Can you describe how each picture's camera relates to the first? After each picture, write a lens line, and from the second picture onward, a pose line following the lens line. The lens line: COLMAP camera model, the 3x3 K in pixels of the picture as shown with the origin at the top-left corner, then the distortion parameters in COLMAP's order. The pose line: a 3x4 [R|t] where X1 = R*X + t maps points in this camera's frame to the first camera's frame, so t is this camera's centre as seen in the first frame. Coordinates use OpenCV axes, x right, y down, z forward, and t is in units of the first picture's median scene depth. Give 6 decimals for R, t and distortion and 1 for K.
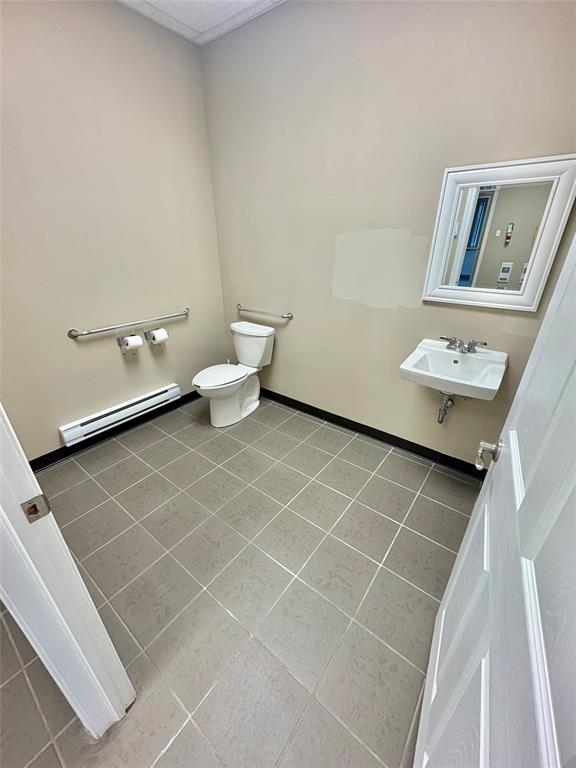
lens RADIAL K [[305.5, 0, 291.3], [0, 305.5, 384.3], [0, 0, 1]] dist [-0.000457, 0.000296]
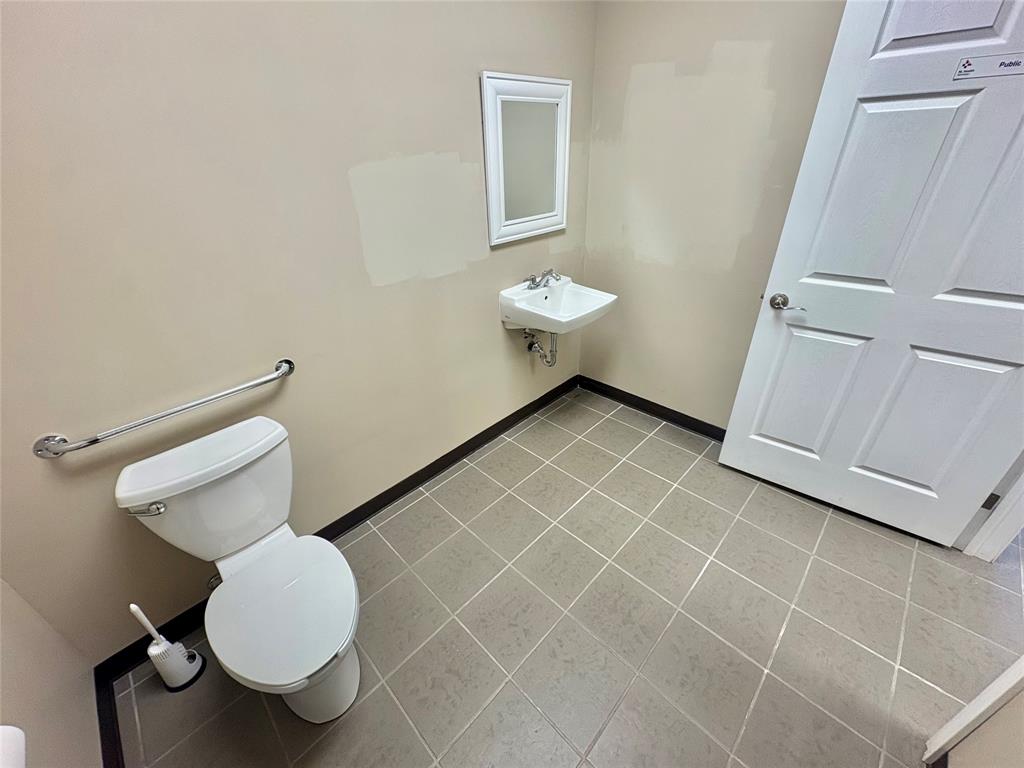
lens RADIAL K [[407.4, 0, 512.6], [0, 407.4, 381.4], [0, 0, 1]] dist [-0.000457, 0.000296]
pose [[0.125885, -0.499392, 0.857182, -0.622741], [0.460507, 0.794737, 0.395382, -0.384917], [-0.878684, 0.344966, 0.330019, 0.727609]]
